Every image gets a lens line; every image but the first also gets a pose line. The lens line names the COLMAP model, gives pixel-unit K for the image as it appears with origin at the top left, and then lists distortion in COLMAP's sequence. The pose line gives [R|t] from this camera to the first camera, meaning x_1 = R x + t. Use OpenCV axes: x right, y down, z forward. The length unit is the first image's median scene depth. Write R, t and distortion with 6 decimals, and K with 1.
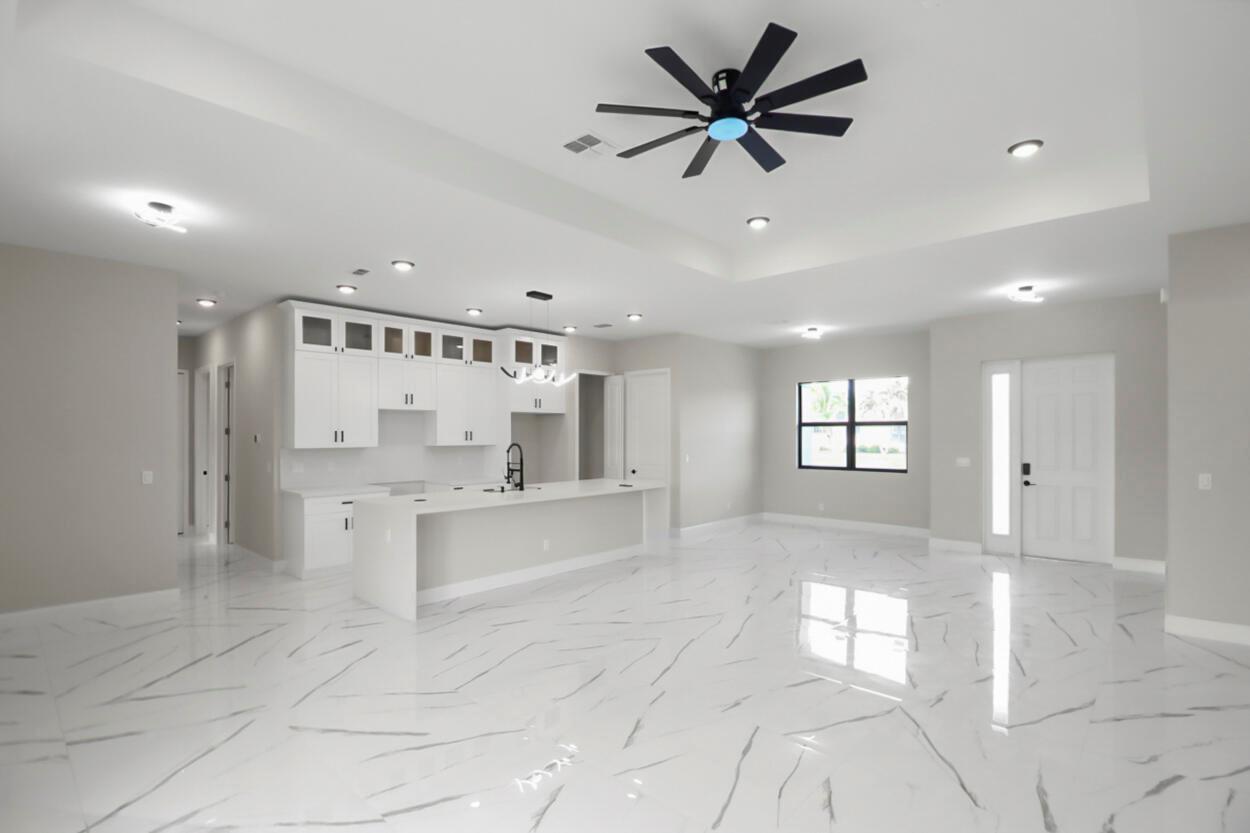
lens RADIAL K [[607.1, 0, 623.3], [0, 607.1, 438.3], [0, 0, 1]] dist [-0.025204, 0.000050]
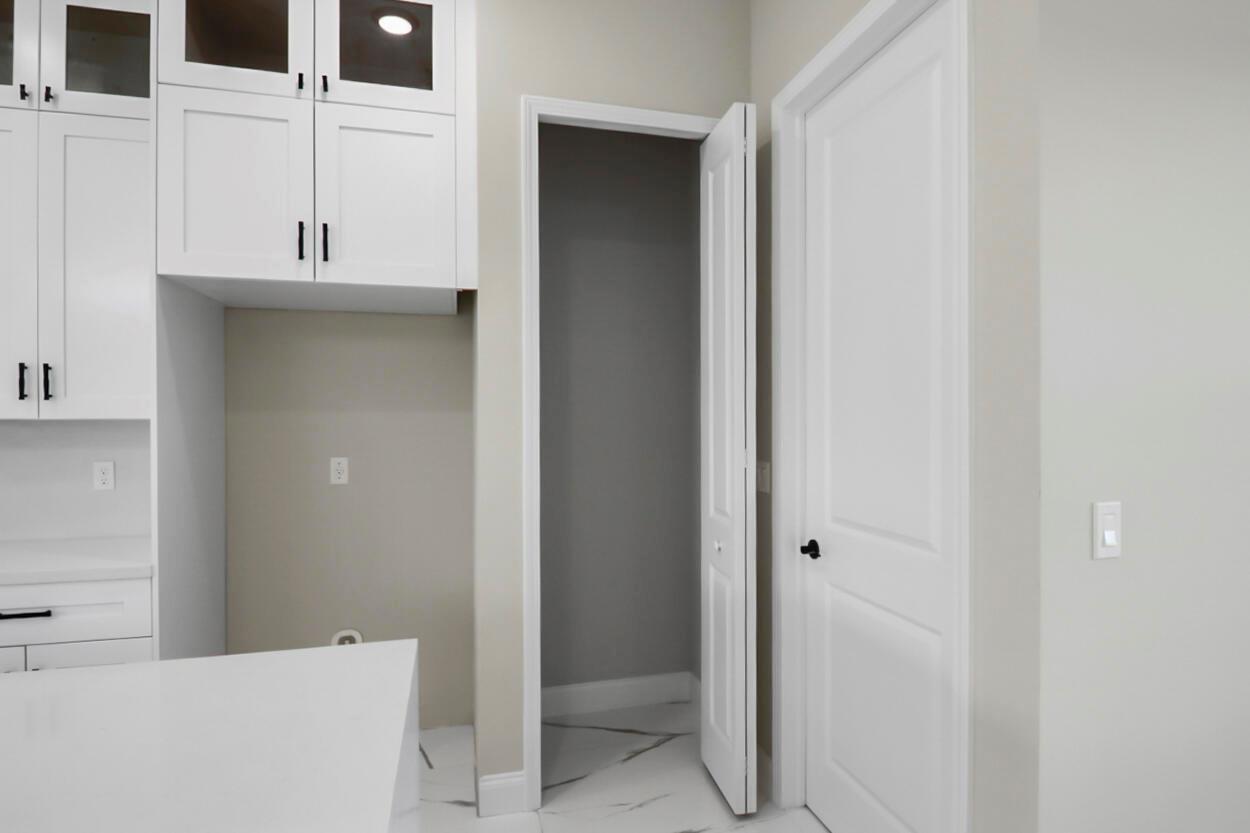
lens RADIAL K [[677.9, 0, 625.0], [0, 677.9, 416.5], [0, 0, 1]] dist [0.001034, -0.000072]
pose [[0.839038, 0.001404, -0.544071, 0.121980], [-0.005526, 0.999967, -0.005941, 0.013242], [0.544044, 0.007991, 0.839018, 1.018342]]
